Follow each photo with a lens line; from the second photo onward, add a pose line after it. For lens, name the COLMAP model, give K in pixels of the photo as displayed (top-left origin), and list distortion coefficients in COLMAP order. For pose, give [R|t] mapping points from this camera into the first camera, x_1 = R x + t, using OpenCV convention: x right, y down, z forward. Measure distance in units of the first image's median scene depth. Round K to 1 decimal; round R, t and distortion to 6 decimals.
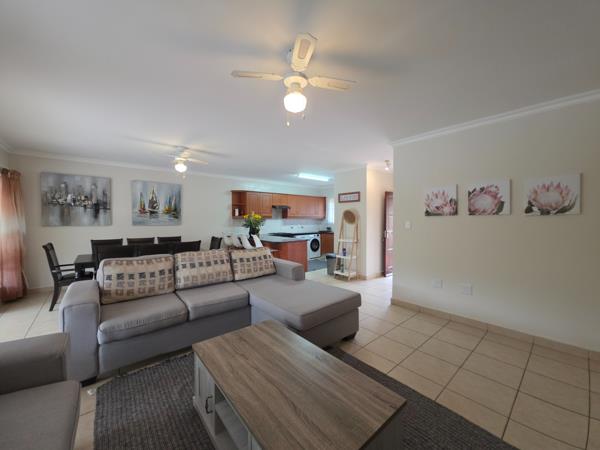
lens RADIAL K [[235.5, 0, 301.3], [0, 235.5, 223.2], [0, 0, 1]] dist [0.002601, -0.002182]
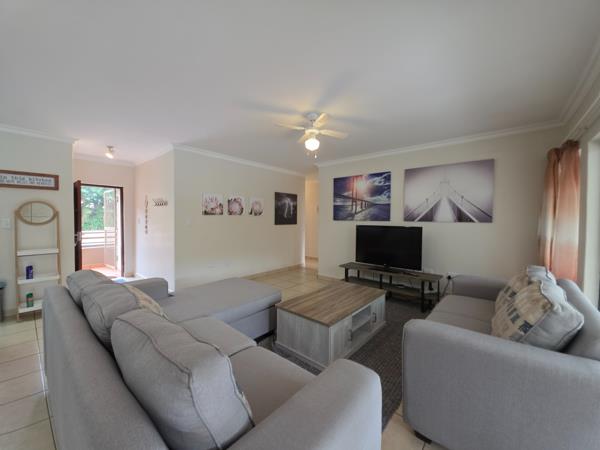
lens RADIAL K [[235.5, 0, 298.3], [0, 235.5, 223.6], [0, 0, 1]] dist [0.002601, -0.002182]
pose [[-0.155602, -0.024167, 0.987524, -0.604234], [0.014423, 0.999539, 0.026733, -0.006905], [-0.987714, 0.018403, -0.155182, 0.507602]]
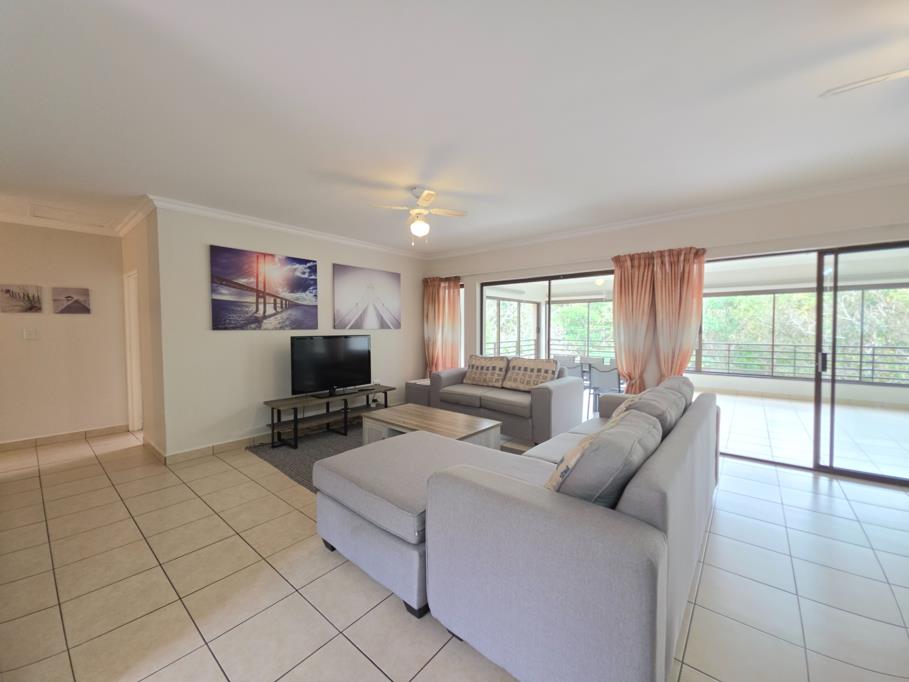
lens RADIAL K [[356.7, 0, 457.2], [0, 356.7, 341.2], [0, 0, 1]] dist [0.002601, -0.002182]
pose [[-0.985318, 0.009913, -0.170443, 0.034016], [-0.000155, 0.998261, 0.058954, -0.013315], [0.170731, 0.058114, -0.983602, 1.080133]]
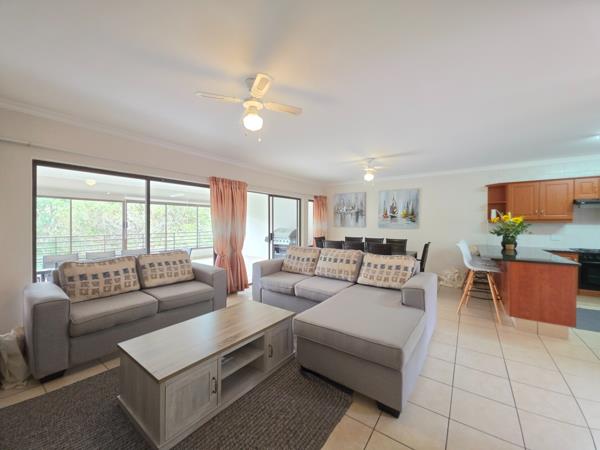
lens RADIAL K [[235.5, 0, 301.7], [0, 235.5, 225.4], [0, 0, 1]] dist [0.002601, -0.002182]
pose [[0.239165, 0.013400, -0.970887, 0.443456], [-0.023875, 0.999684, 0.007916, -0.003577], [0.970685, 0.021287, 0.239409, 0.360196]]
